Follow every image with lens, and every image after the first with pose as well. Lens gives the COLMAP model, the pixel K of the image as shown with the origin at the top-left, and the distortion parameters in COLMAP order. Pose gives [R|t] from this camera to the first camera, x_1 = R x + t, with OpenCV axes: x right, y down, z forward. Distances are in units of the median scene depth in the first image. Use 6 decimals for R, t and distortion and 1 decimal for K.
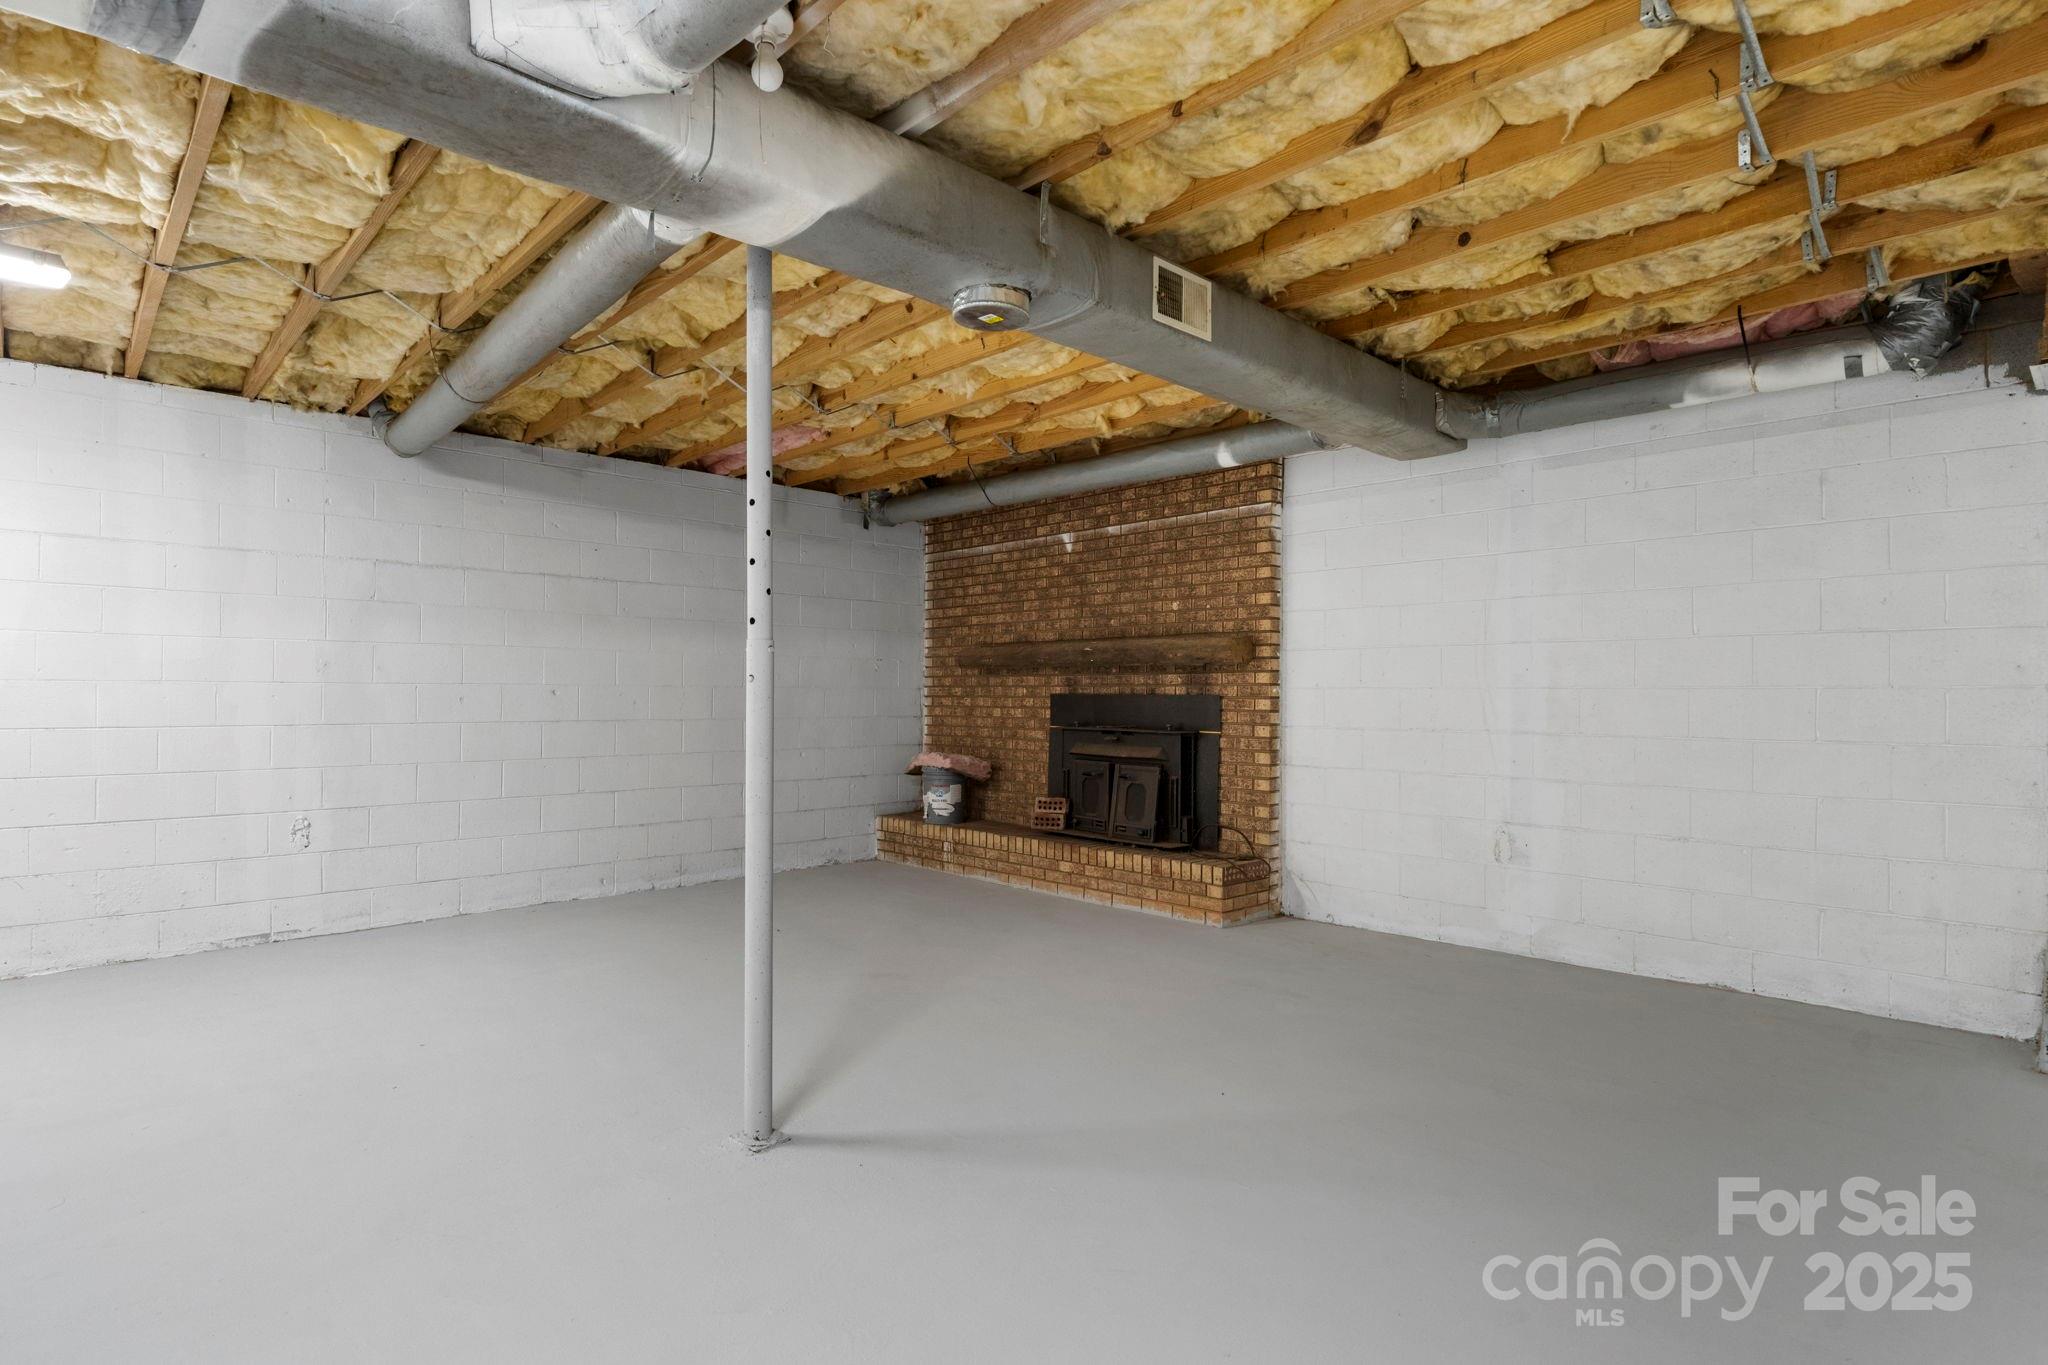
lens RADIAL K [[1031.3, 0, 1019.1], [0, 1031.3, 692.4], [0, 0, 1]] dist [0.000273, 0.000072]
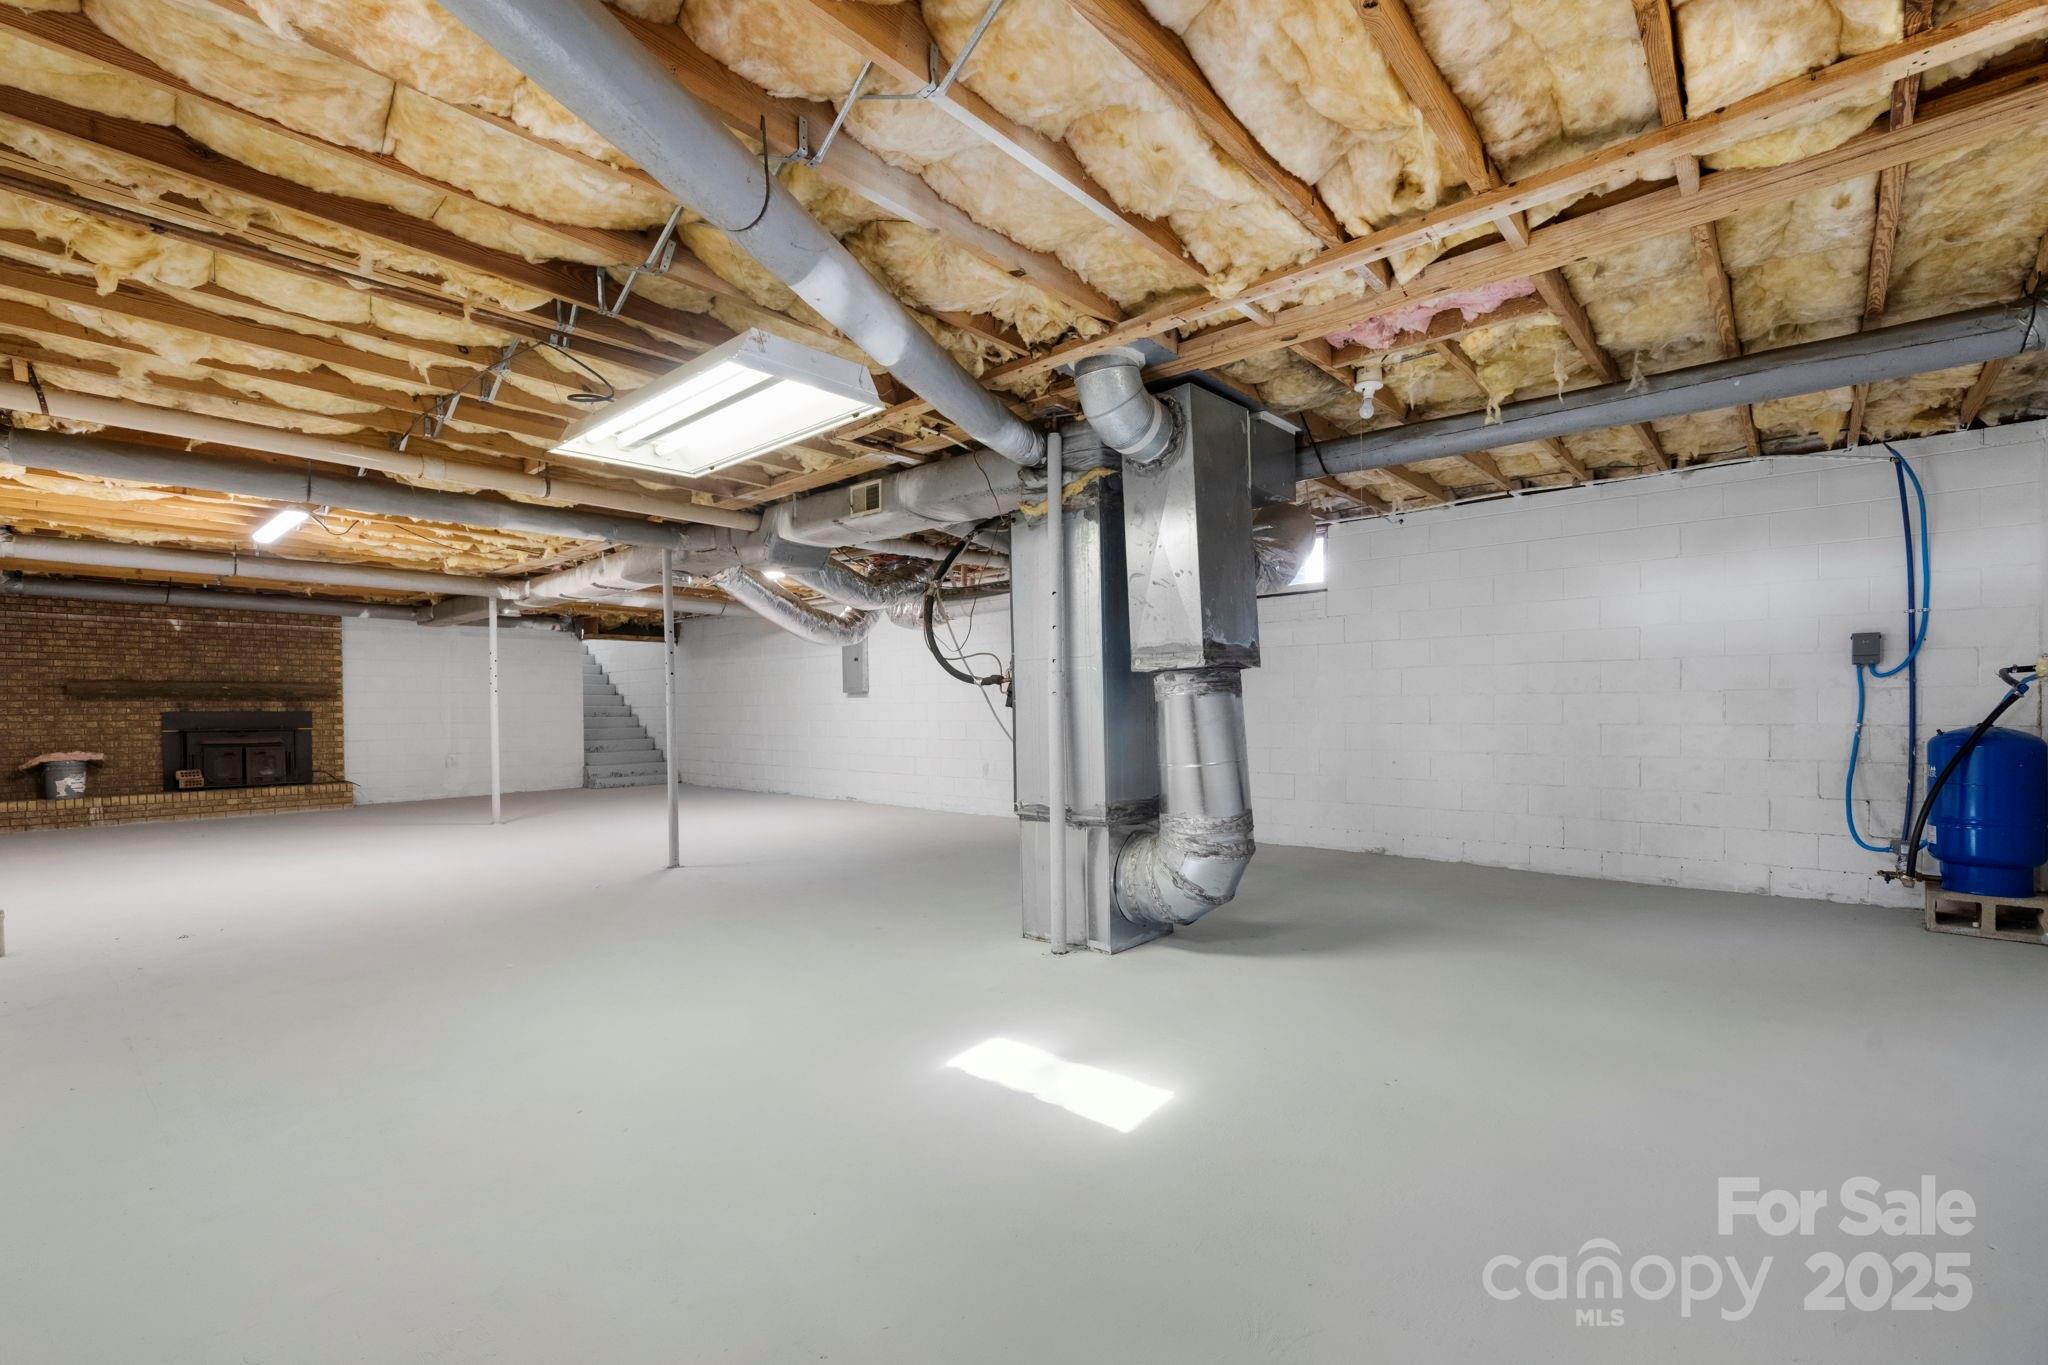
lens RADIAL K [[849.3, 0, 1024.3], [0, 849.3, 687.5], [0, 0, 1]] dist [-0.000378, -0.000135]
pose [[-0.104454, 0.017026, 0.994384, -1.669075], [0.000490, 0.999854, -0.017068, -0.016099], [-0.994530, -0.001296, -0.104447, -0.298236]]
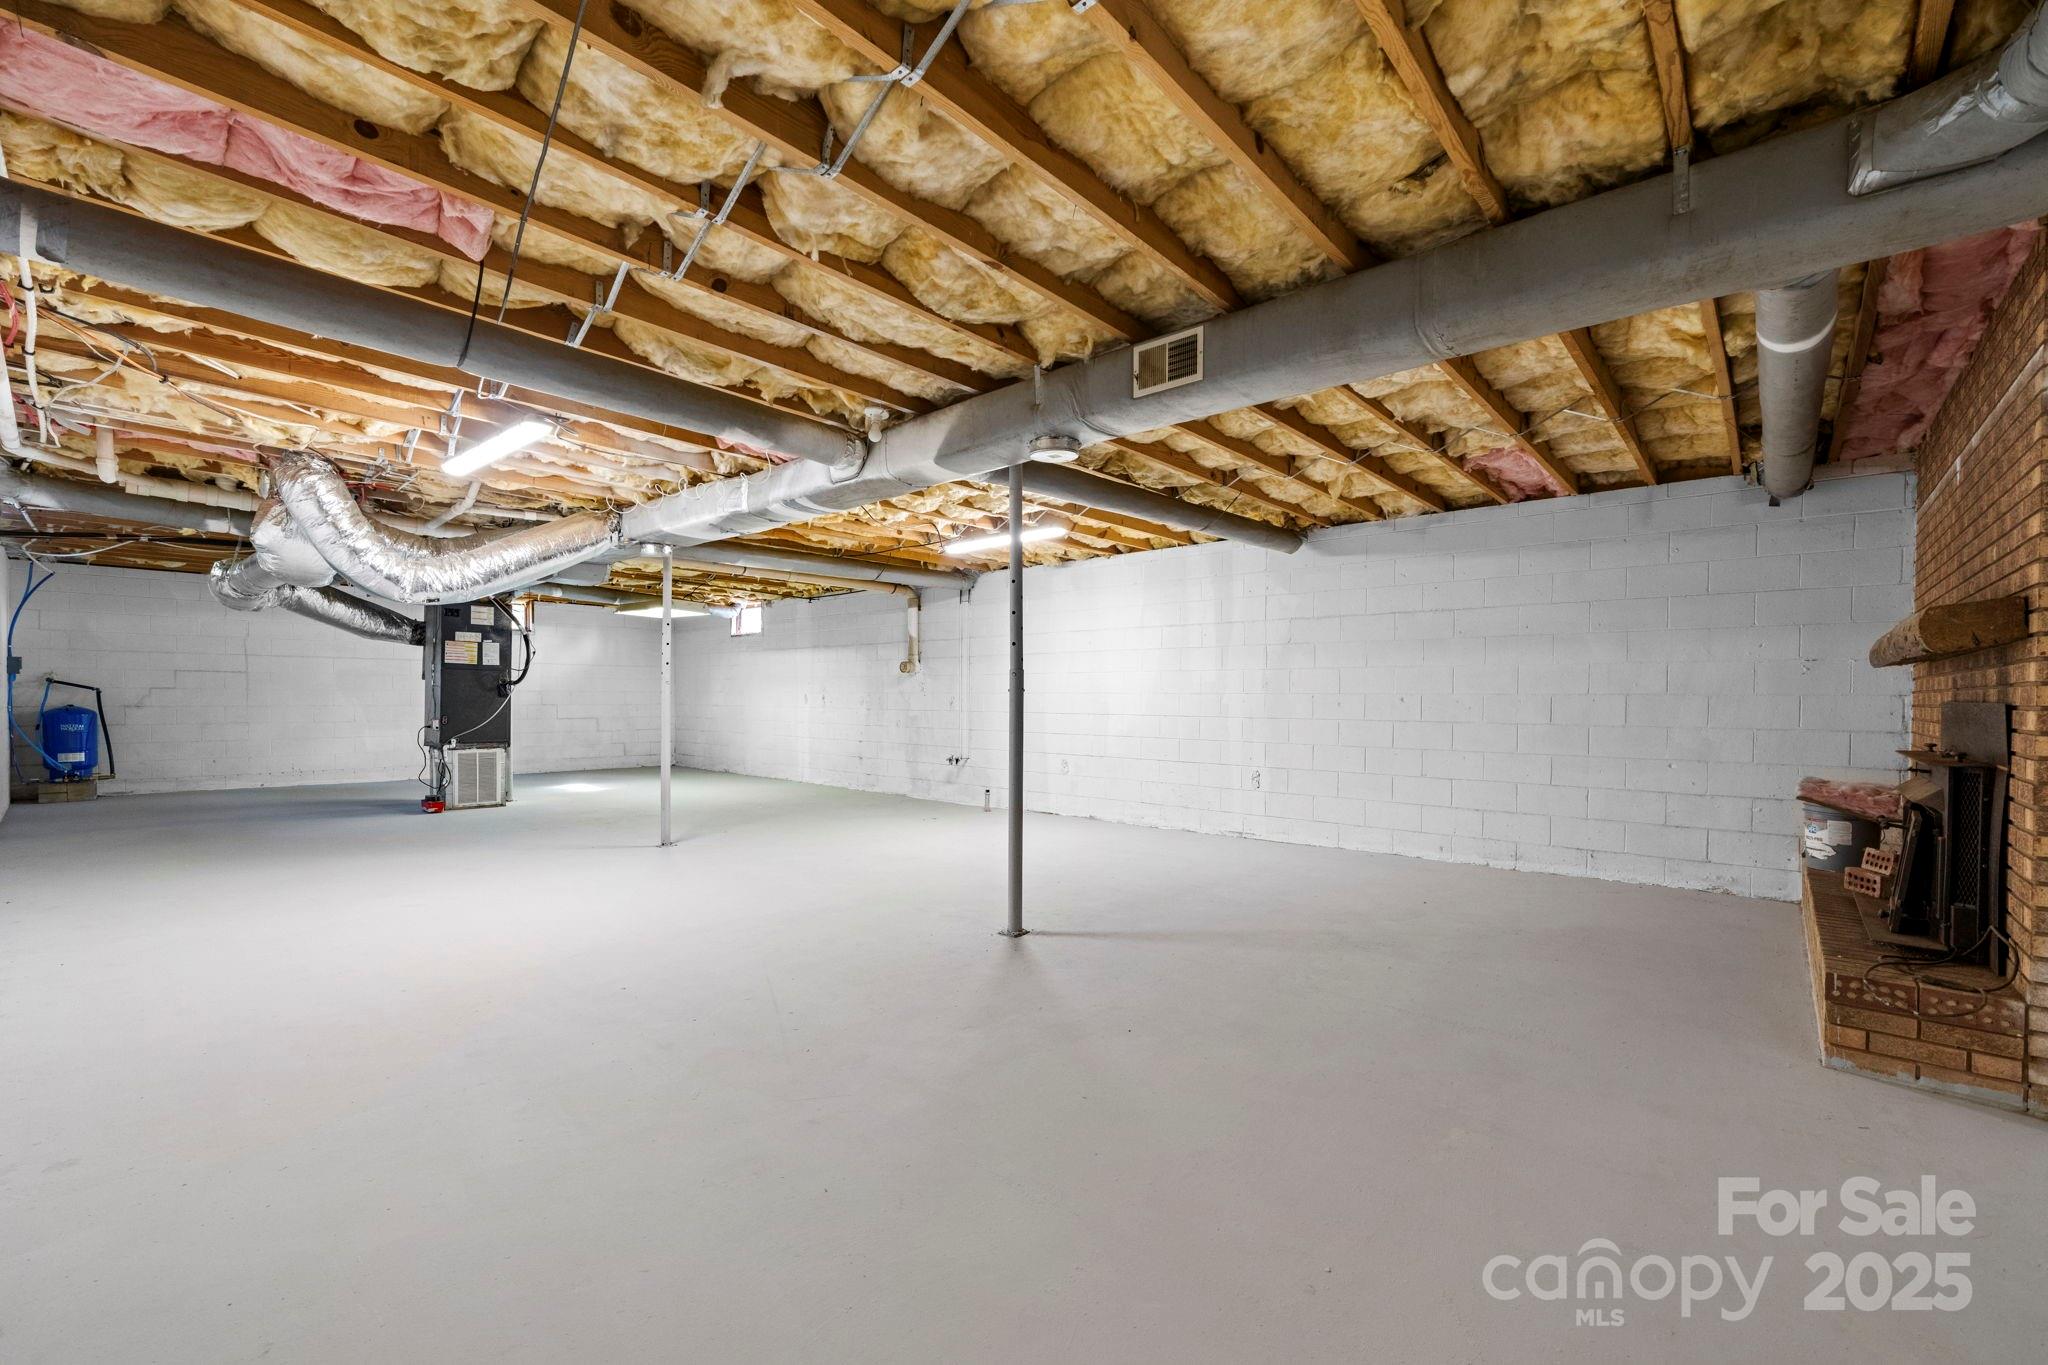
lens RADIAL K [[849.3, 0, 1024.3], [0, 849.3, 687.5], [0, 0, 1]] dist [-0.000378, -0.000135]
pose [[0.091367, -0.017215, -0.995669, 0.578297], [-0.007068, 0.999814, -0.017936, 0.007283], [0.995792, 0.008676, 0.091228, 0.388407]]
